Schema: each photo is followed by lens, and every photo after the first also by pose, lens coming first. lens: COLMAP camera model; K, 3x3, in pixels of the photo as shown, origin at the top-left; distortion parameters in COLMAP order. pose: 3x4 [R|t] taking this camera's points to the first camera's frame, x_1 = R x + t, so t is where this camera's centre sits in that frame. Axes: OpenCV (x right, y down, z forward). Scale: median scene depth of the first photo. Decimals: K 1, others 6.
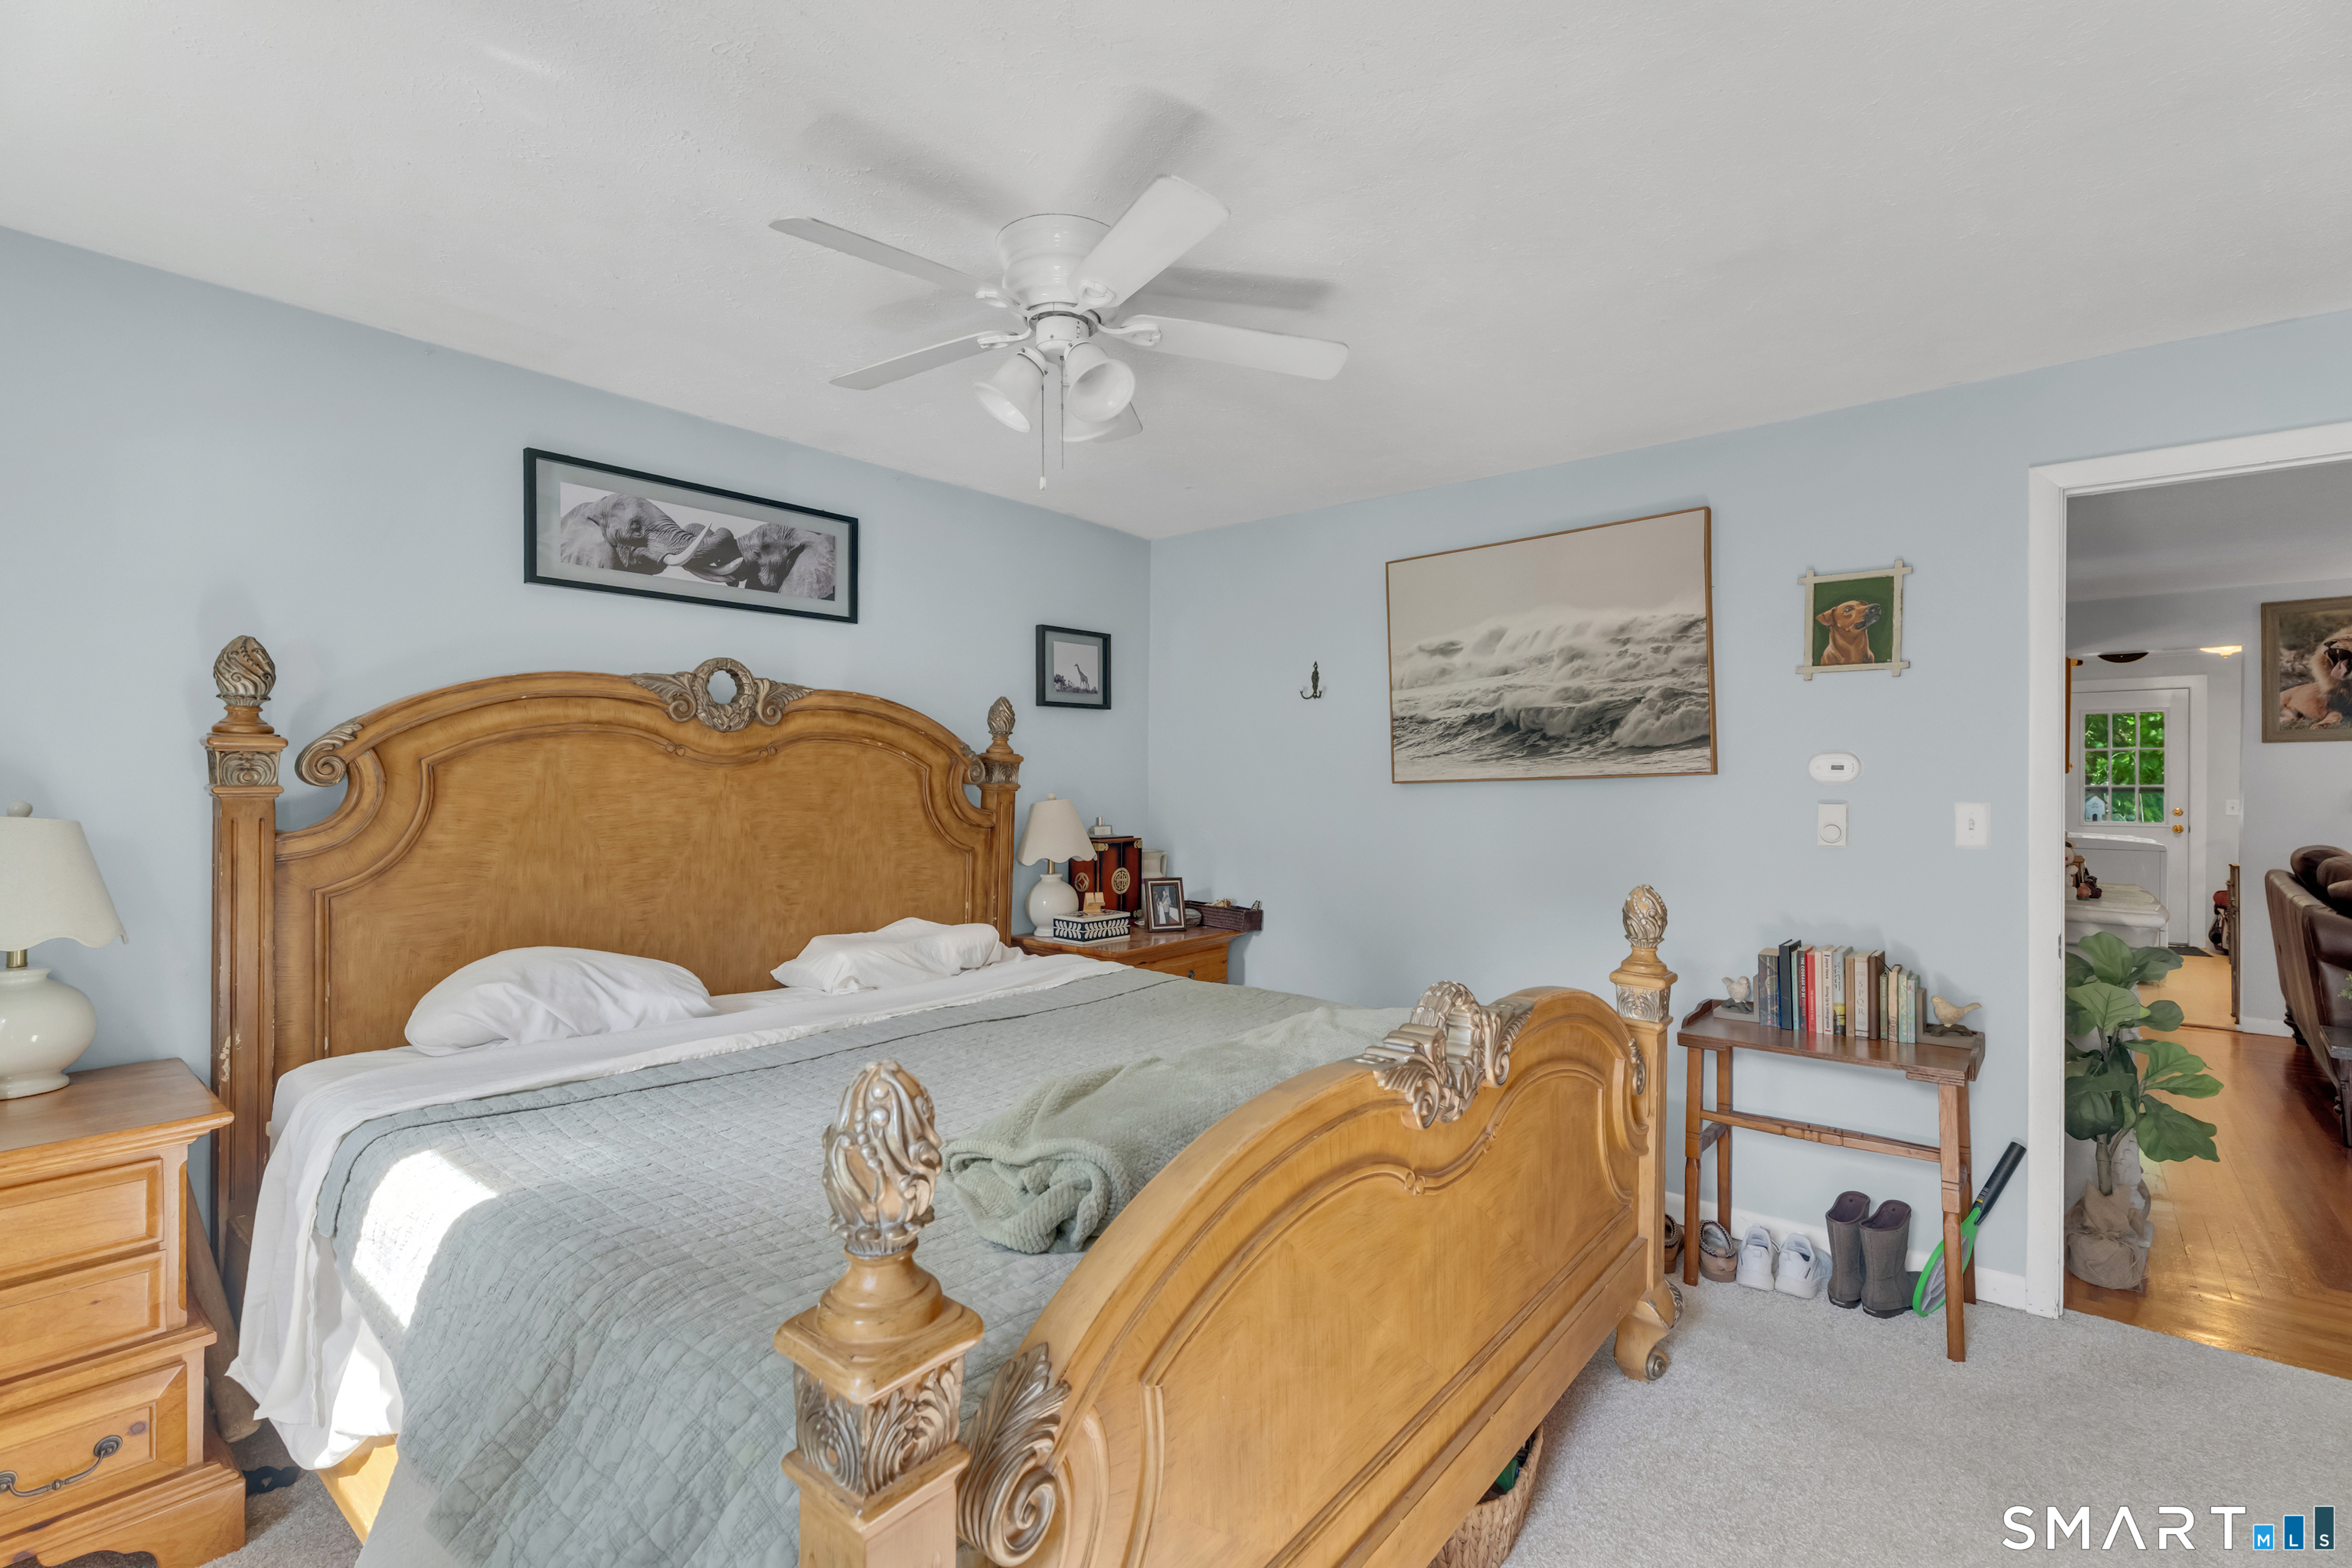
lens RADIAL K [[1072.3, 0, 1170.8], [0, 1072.3, 786.9], [0, 0, 1]] dist [-0.011786, 0.002178]
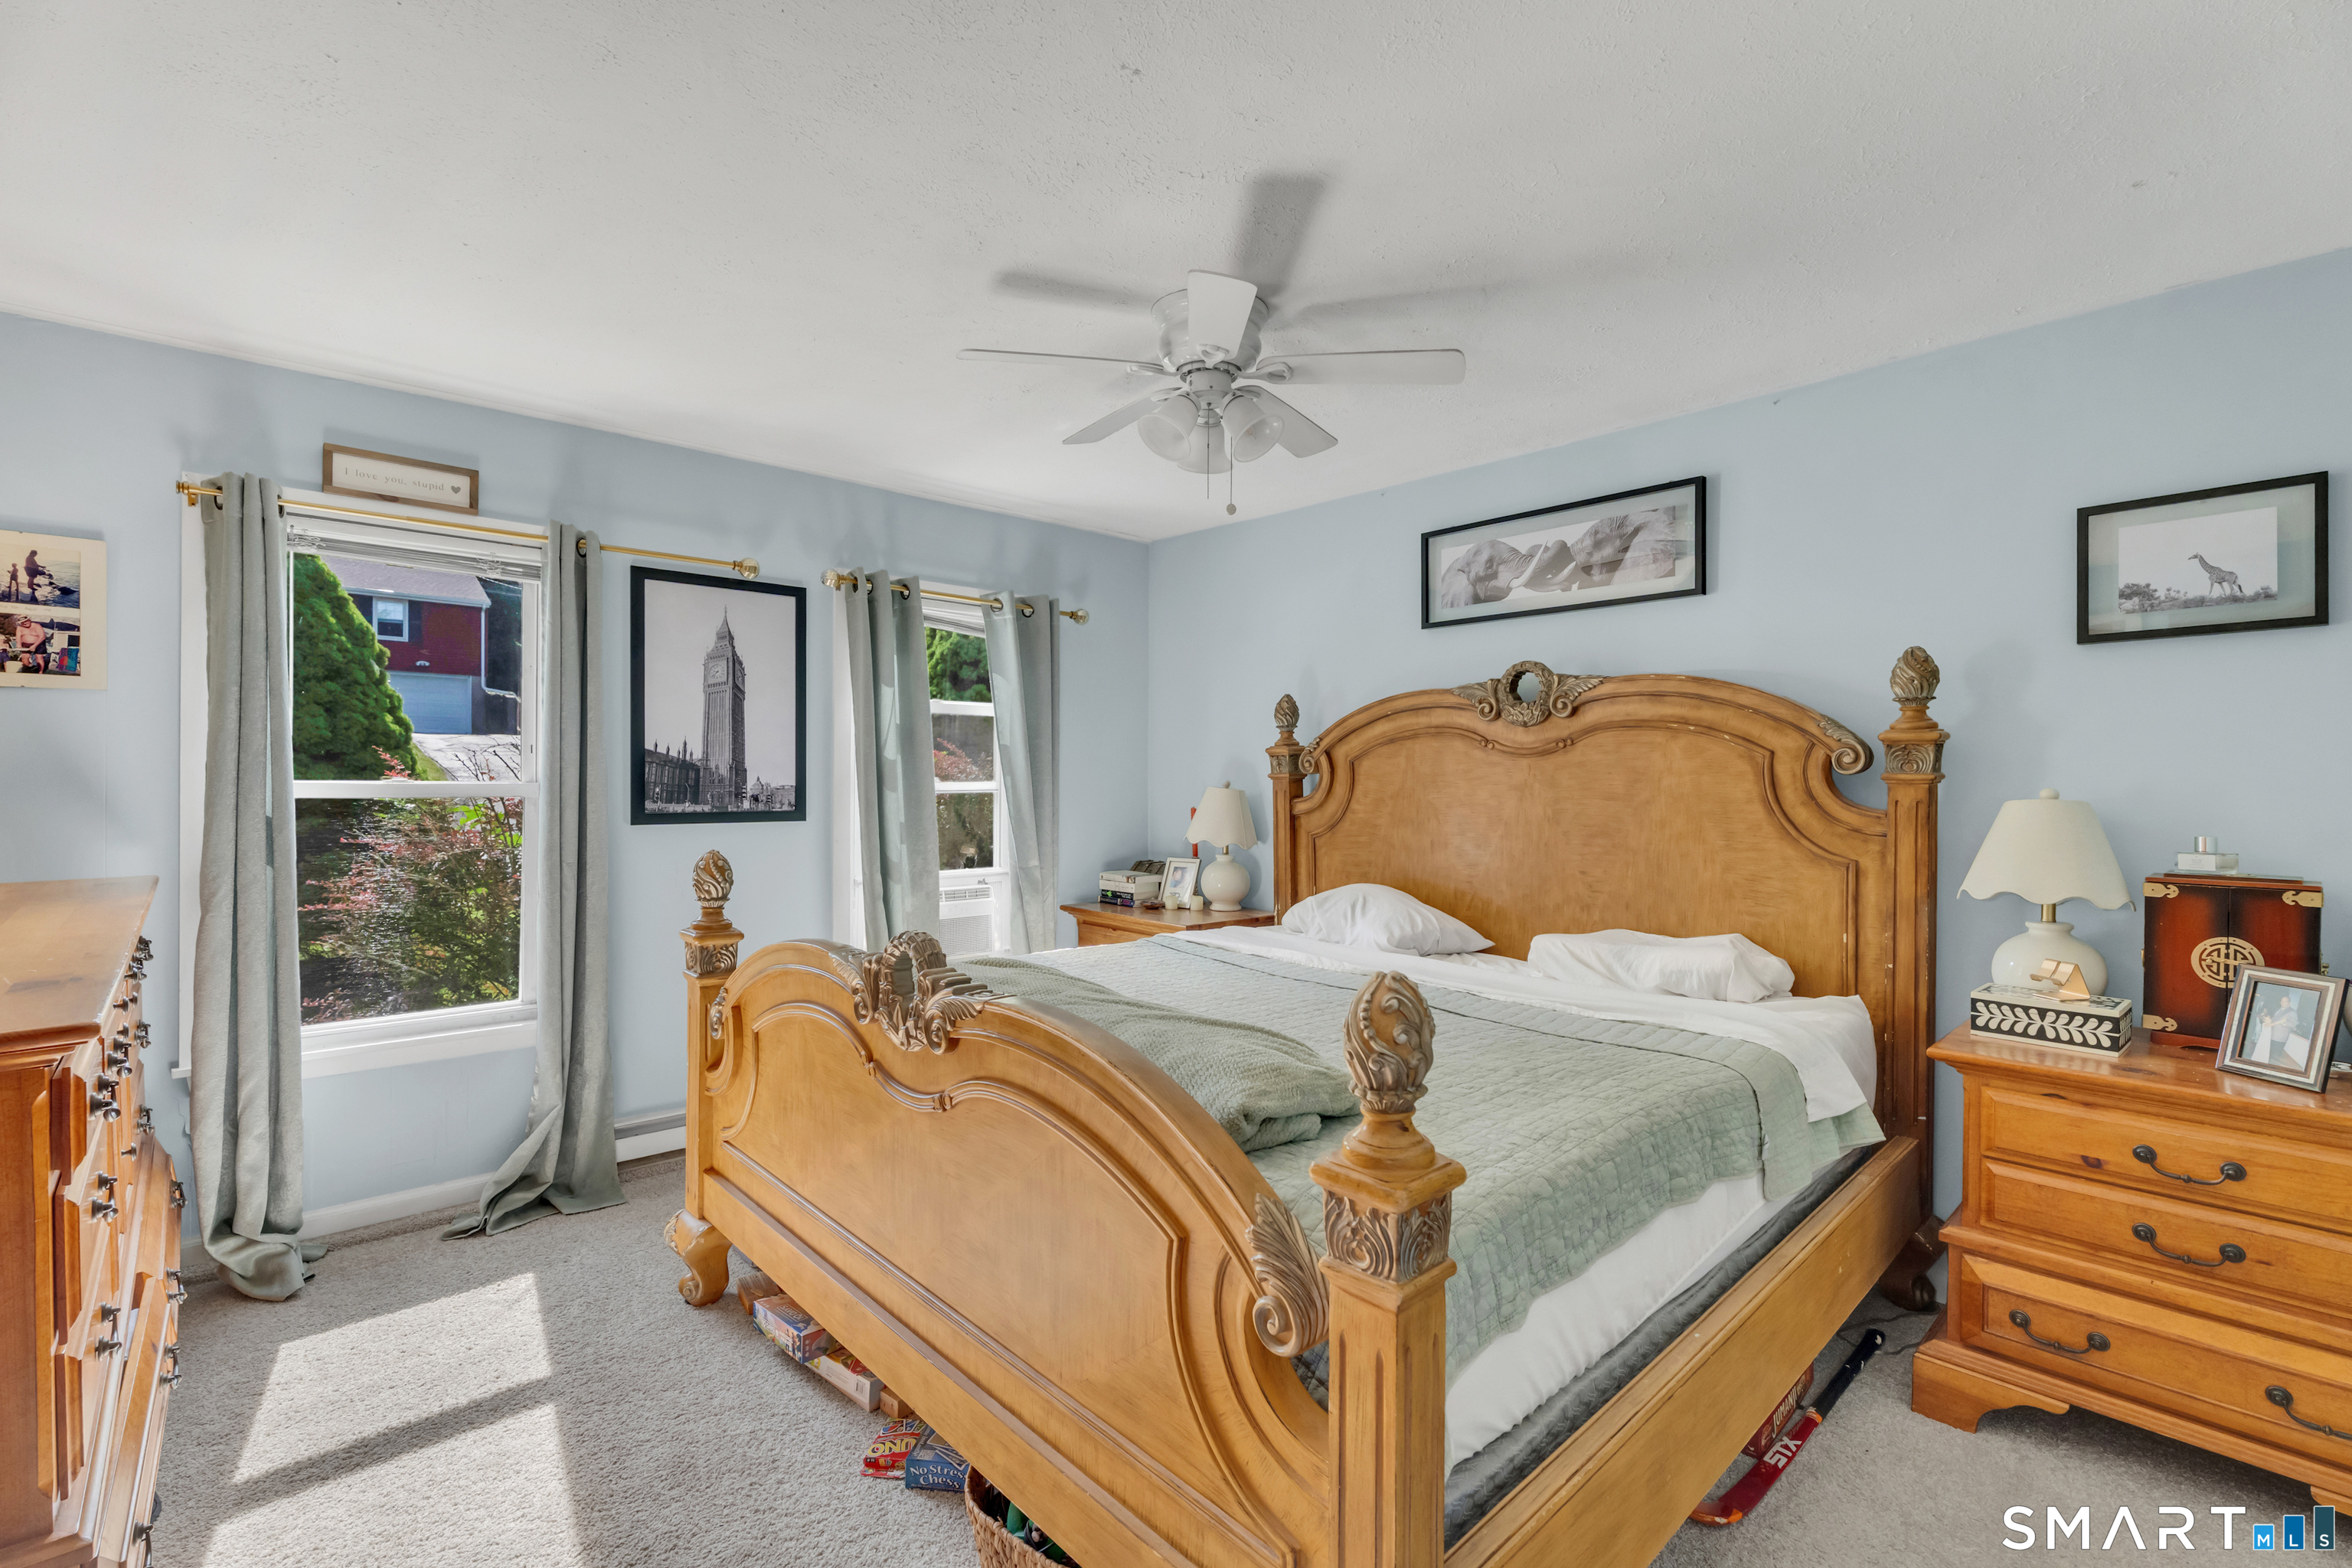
lens RADIAL K [[1072.3, 0, 1170.8], [0, 1072.3, 778.9], [0, 0, 1]] dist [-0.011786, 0.002178]
pose [[-0.165749, 0.002432, -0.986165, 0.726101], [-0.006531, 0.999972, 0.003564, 0.001777], [0.986146, 0.007032, -0.165729, 0.785078]]
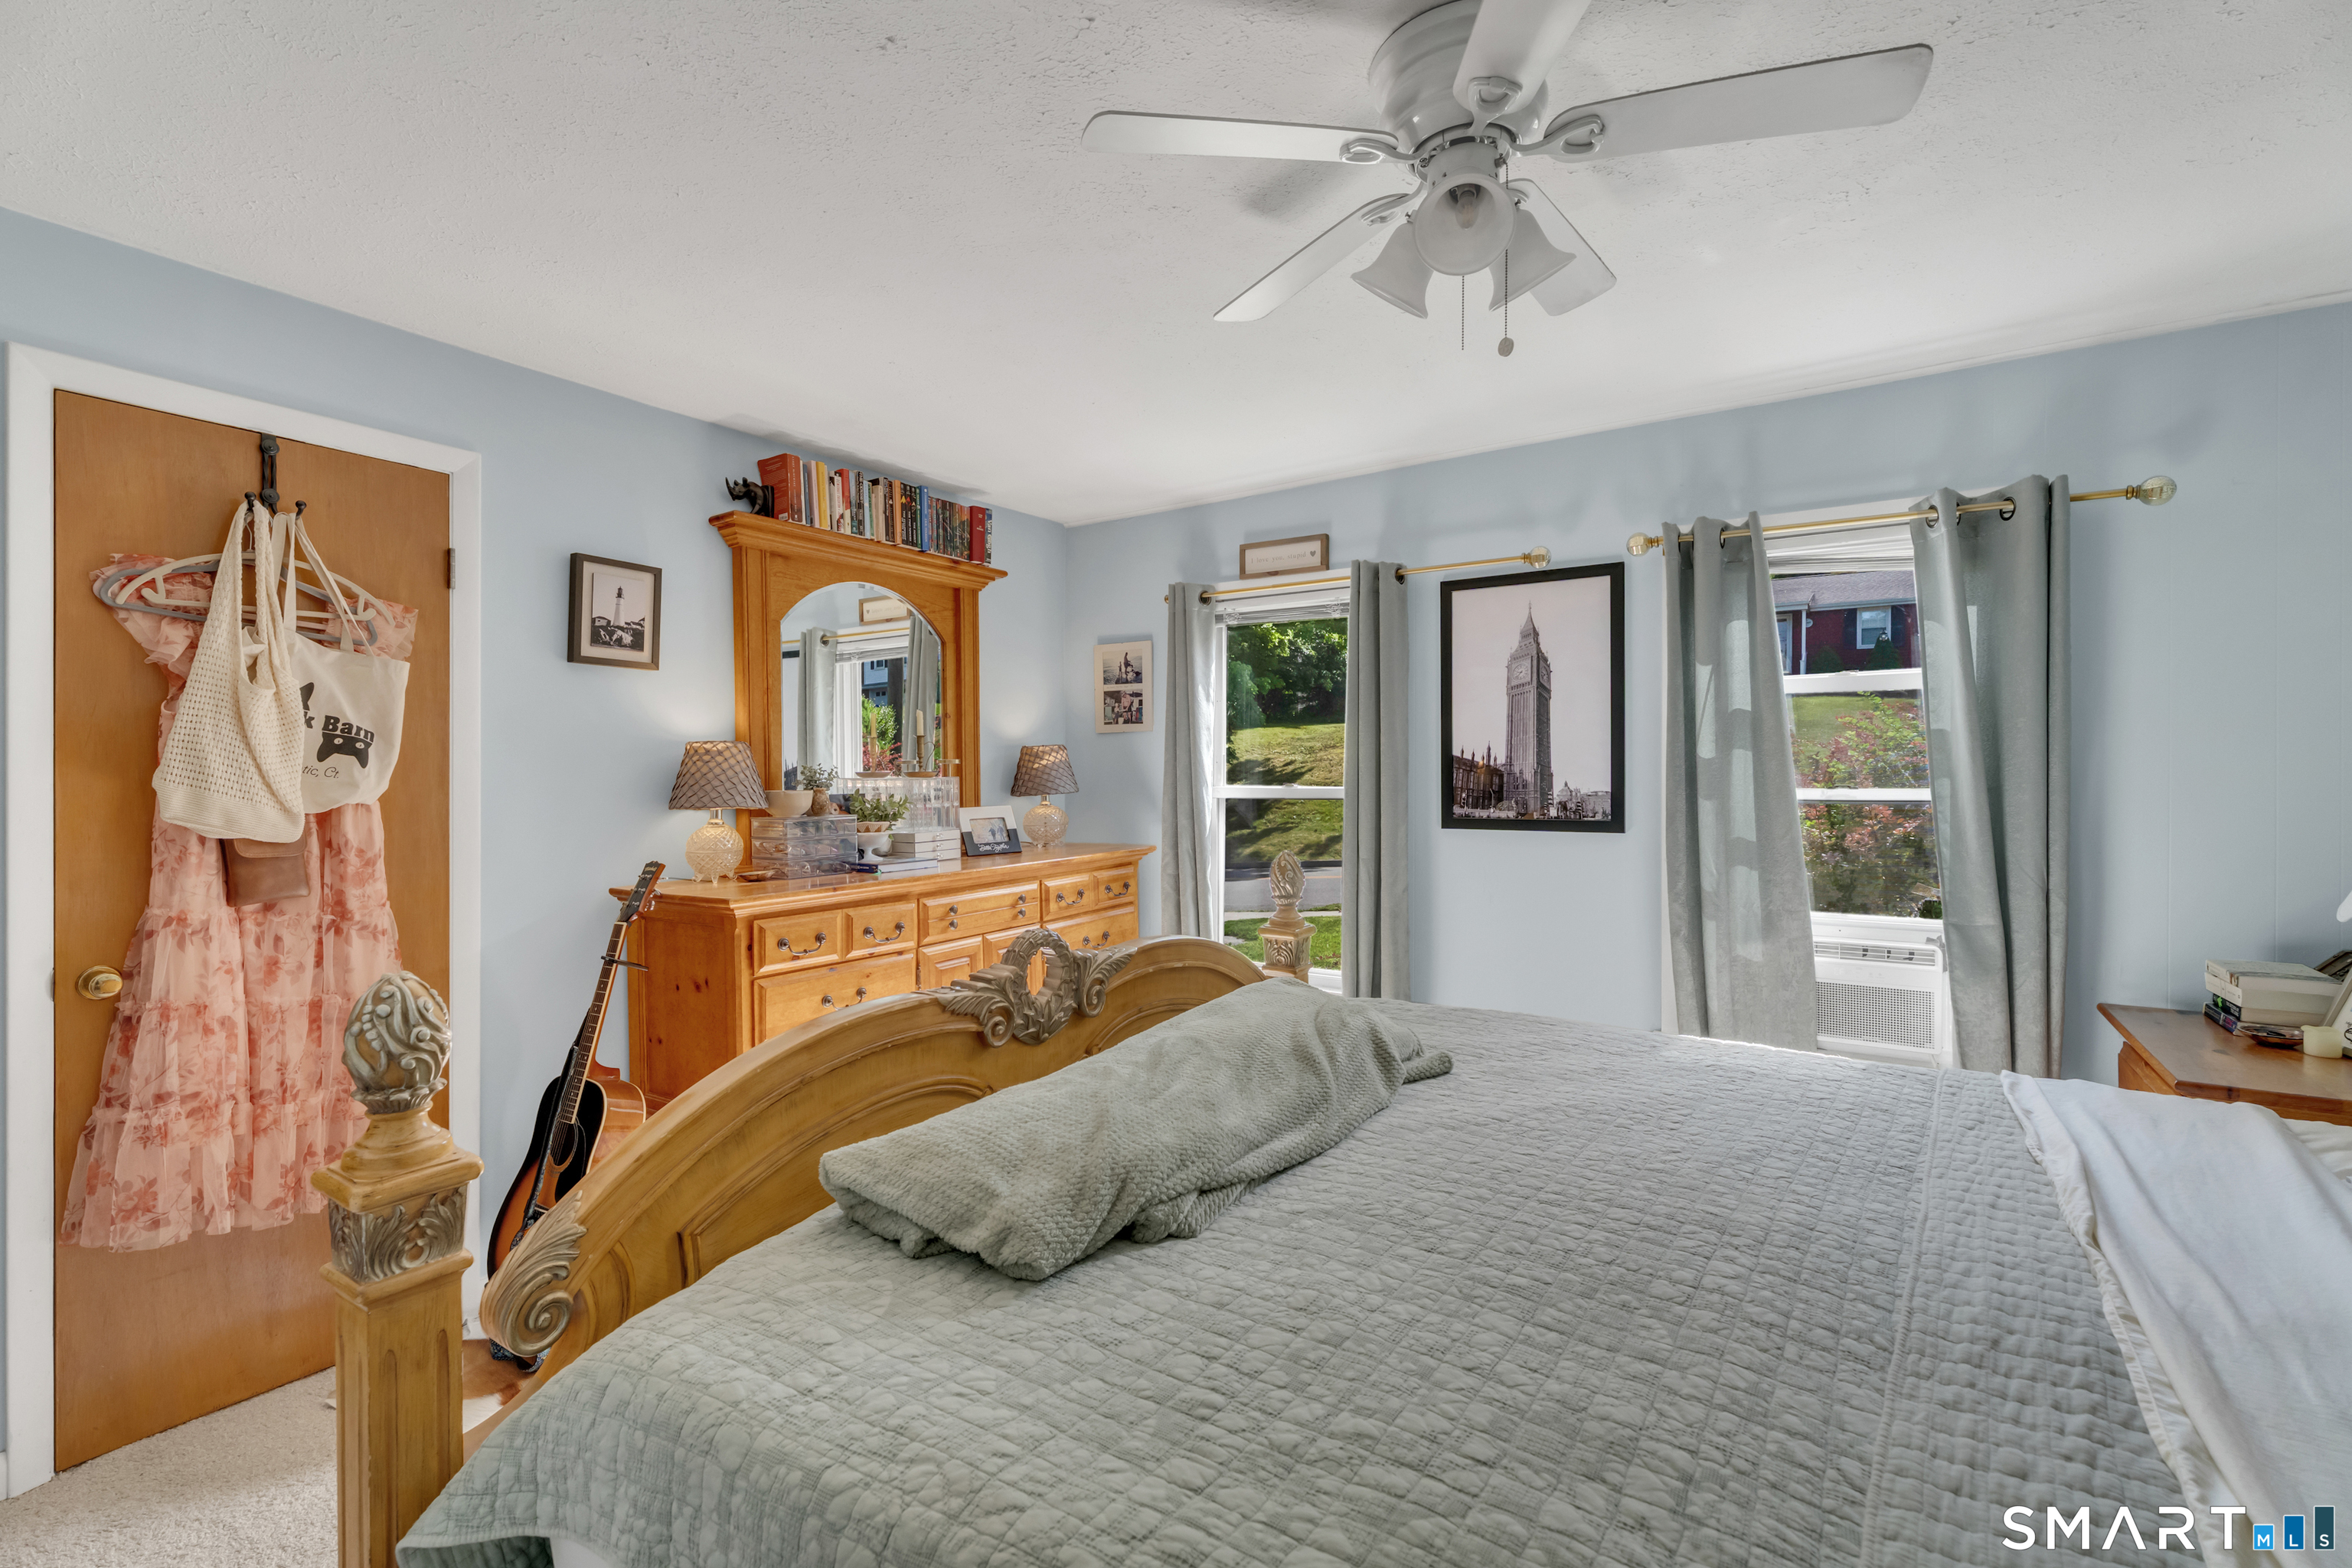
lens RADIAL K [[1072.3, 0, 1175.5], [0, 1072.3, 780.7], [0, 0, 1]] dist [-0.011786, 0.002178]
pose [[-0.999217, 0.001625, -0.039523, 0.081627], [0.001624, 0.999999, 0.000060, 0.004767], [0.039523, -0.000004, -0.999219, 1.194560]]
